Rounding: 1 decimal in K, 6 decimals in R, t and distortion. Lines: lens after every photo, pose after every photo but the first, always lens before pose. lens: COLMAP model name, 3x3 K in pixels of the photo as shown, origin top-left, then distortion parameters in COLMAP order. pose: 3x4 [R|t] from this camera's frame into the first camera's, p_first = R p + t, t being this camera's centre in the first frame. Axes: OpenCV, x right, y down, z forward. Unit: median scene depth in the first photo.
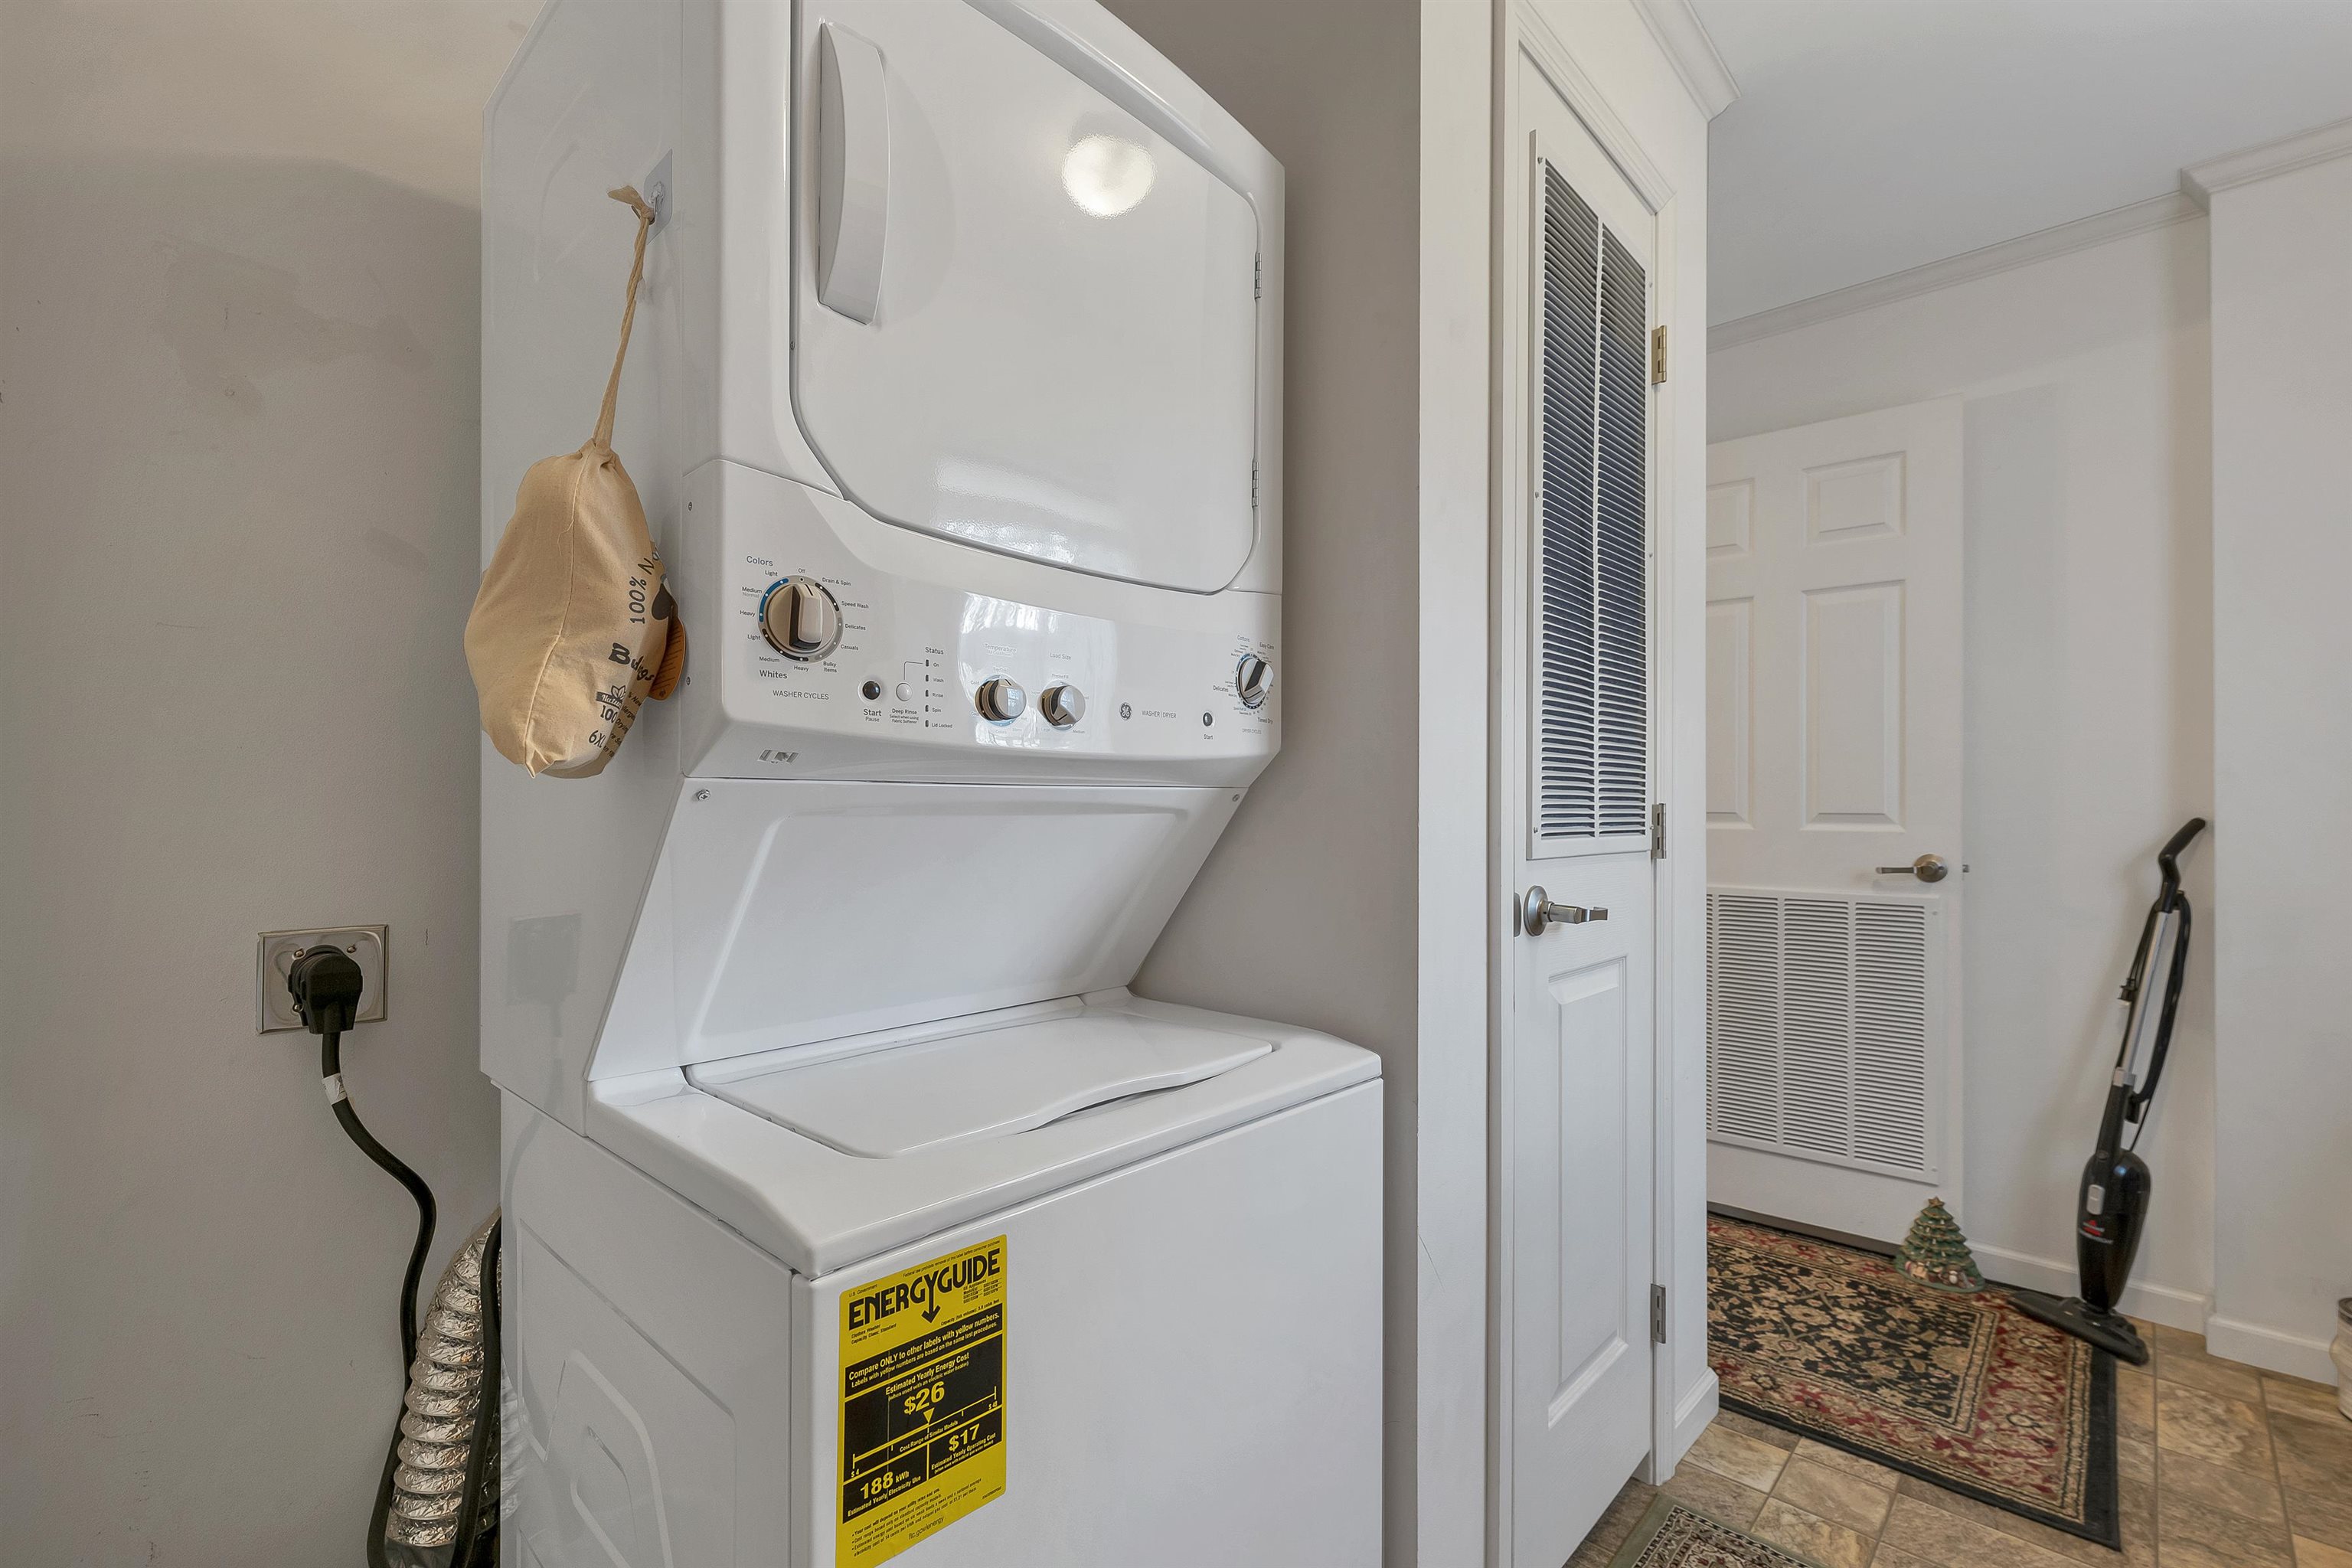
lens RADIAL K [[1022.6, 0, 1173.3], [0, 1022.6, 814.2], [0, 0, 1]] dist [-0.001223, -0.000143]
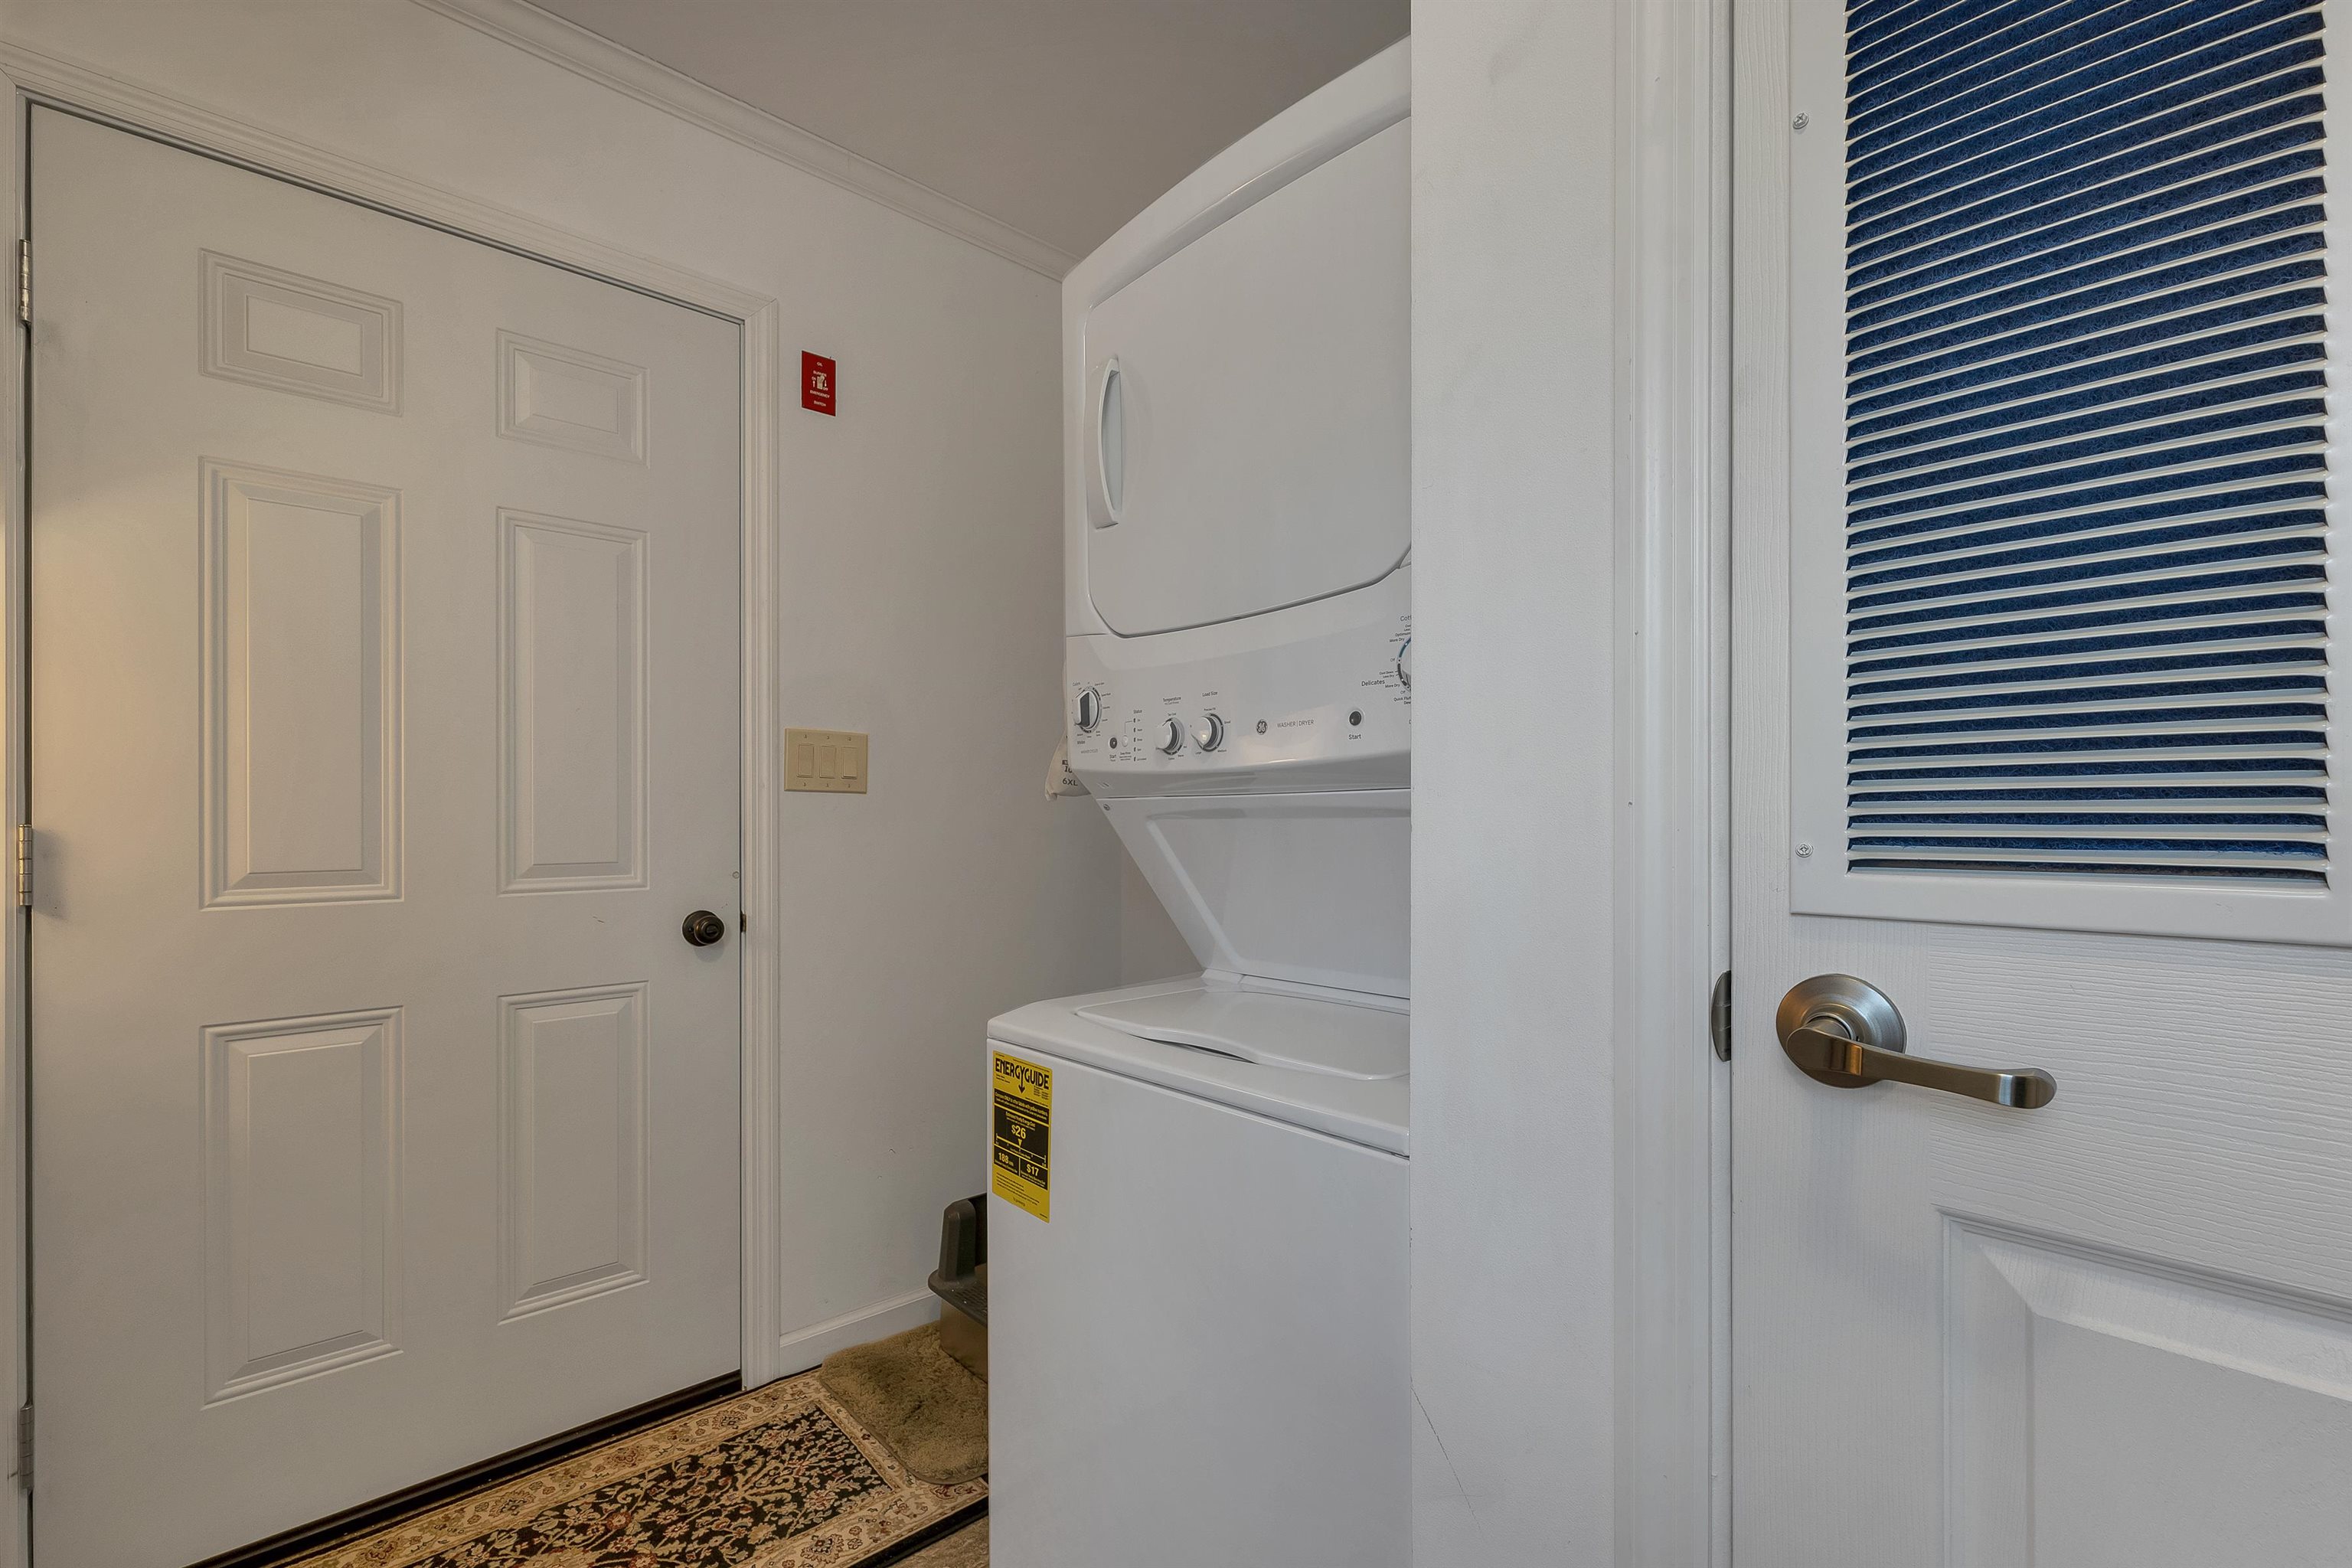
lens RADIAL K [[1022.6, 0, 1173.3], [0, 1022.6, 814.2], [0, 0, 1]] dist [-0.001223, -0.000143]
pose [[-0.078560, -0.001423, -0.996908, 1.512570], [0.001399, 0.999998, -0.001538, -0.001871], [0.996908, -0.001516, -0.078558, 1.358848]]
